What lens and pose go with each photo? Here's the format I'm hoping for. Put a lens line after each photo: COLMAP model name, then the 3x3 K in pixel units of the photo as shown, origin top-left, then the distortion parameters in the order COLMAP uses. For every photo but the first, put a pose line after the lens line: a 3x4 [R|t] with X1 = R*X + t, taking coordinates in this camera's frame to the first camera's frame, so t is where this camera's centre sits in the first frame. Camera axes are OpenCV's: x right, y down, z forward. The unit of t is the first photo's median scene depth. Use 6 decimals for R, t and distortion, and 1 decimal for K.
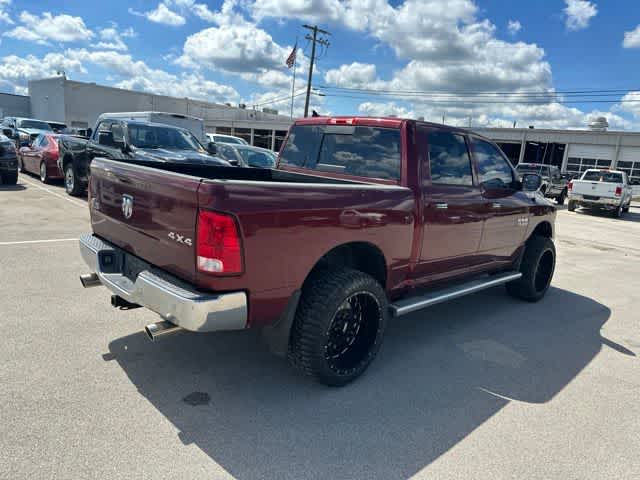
lens RADIAL K [[454.1, 0, 320.0], [0, 454.1, 240.0], [0, 0, 1]] dist [0.033104, -0.033564]
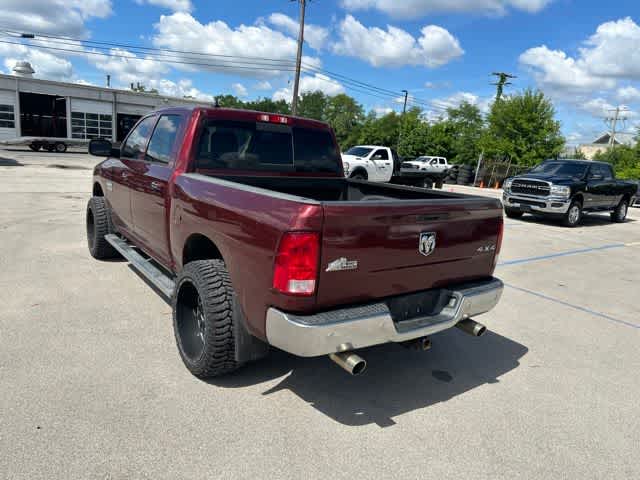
lens RADIAL K [[457.2, 0, 321.5], [0, 457.2, 235.7], [0, 0, 1]] dist [0.007407, -0.003874]
pose [[0.157399, -0.261405, 0.952309, -1.641378], [0.125265, 0.961825, 0.243313, -0.403715], [-0.979558, 0.080993, 0.184135, 1.295315]]
